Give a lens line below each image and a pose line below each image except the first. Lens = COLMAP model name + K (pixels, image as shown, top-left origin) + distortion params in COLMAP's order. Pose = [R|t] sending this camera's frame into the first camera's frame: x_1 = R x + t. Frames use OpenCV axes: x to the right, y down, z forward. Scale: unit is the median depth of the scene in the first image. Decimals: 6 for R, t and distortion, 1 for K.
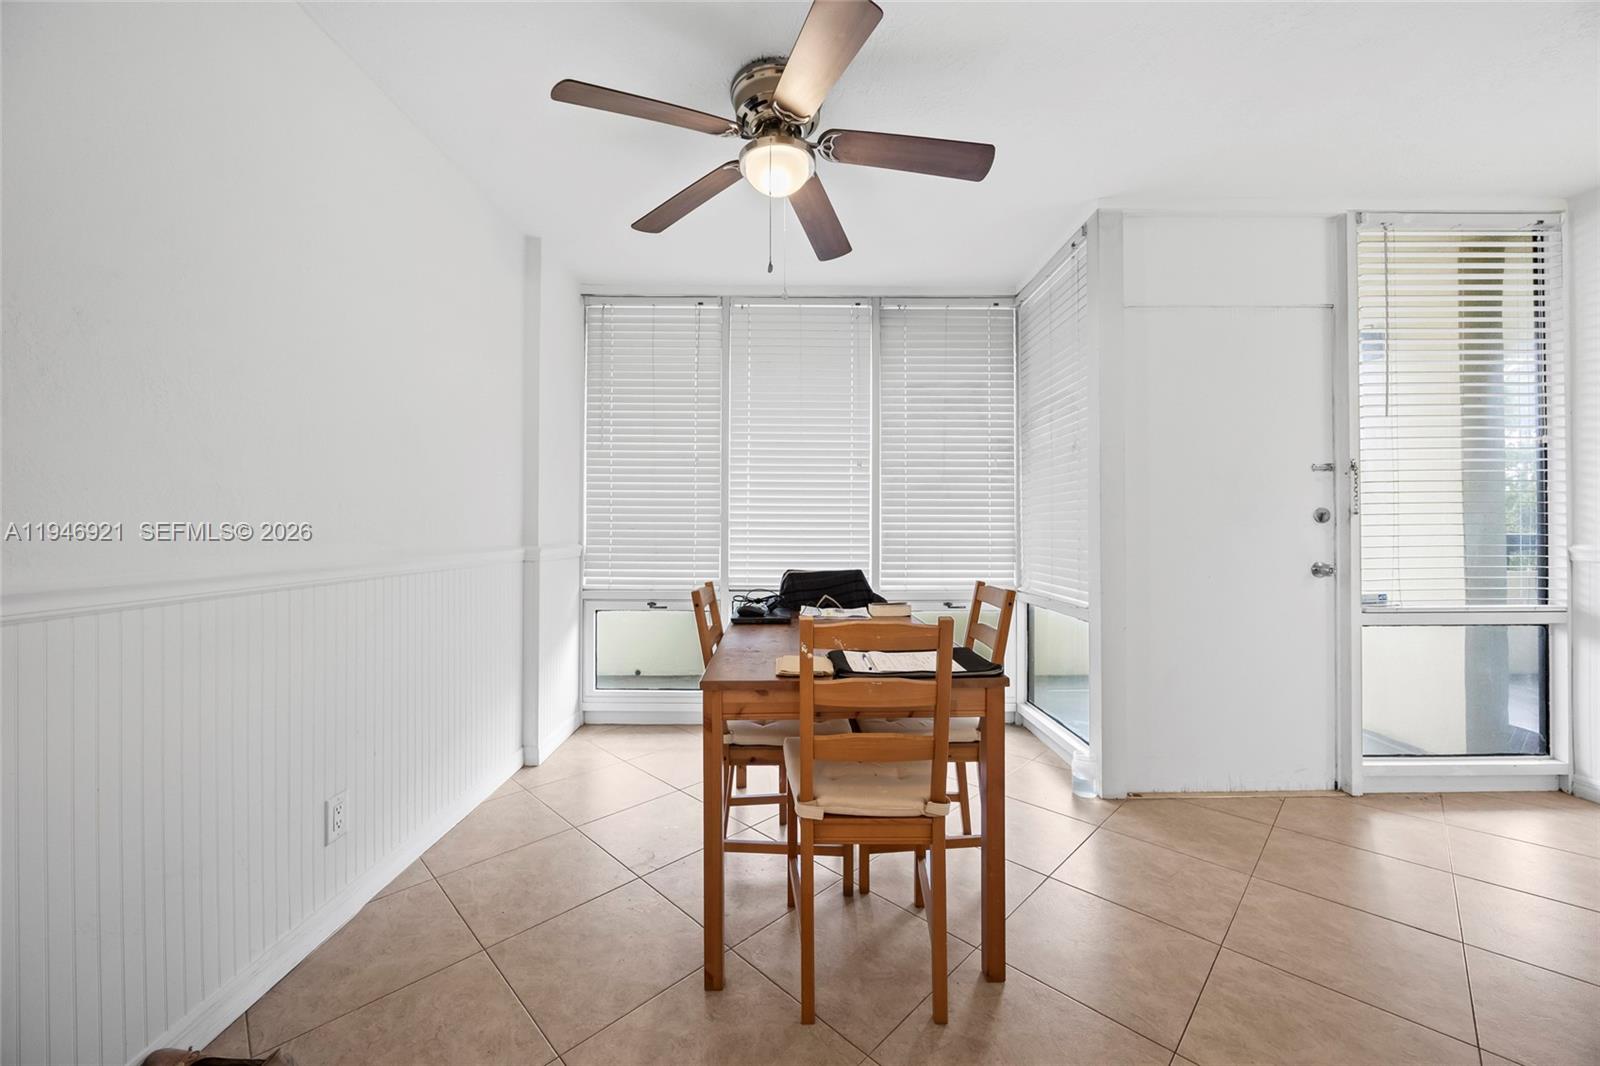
lens RADIAL K [[602.5, 0, 796.6], [0, 602.5, 531.0], [0, 0, 1]] dist [-0.002766, 0.000061]
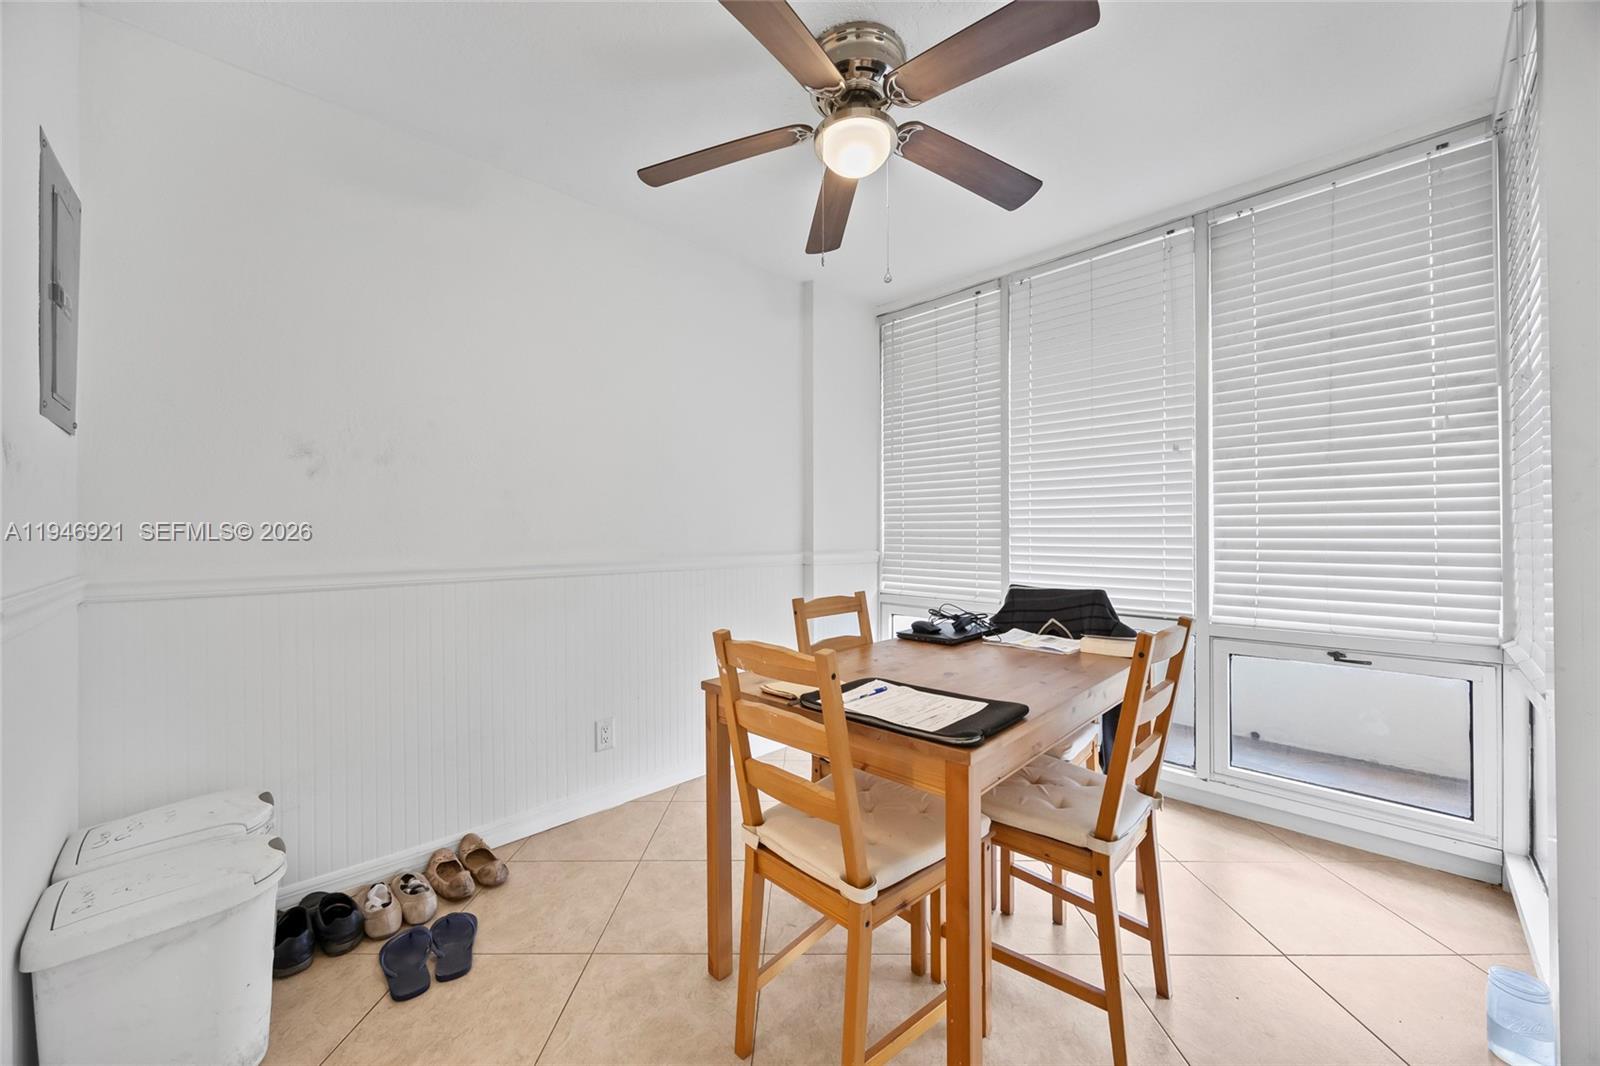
lens RADIAL K [[602.5, 0, 796.6], [0, 602.5, 531.0], [0, 0, 1]] dist [-0.002766, 0.000061]
pose [[0.695306, -0.006347, -0.718685, 0.308959], [0.000777, 0.999967, -0.008079, -0.003888], [0.718713, 0.005059, 0.695288, 0.156715]]
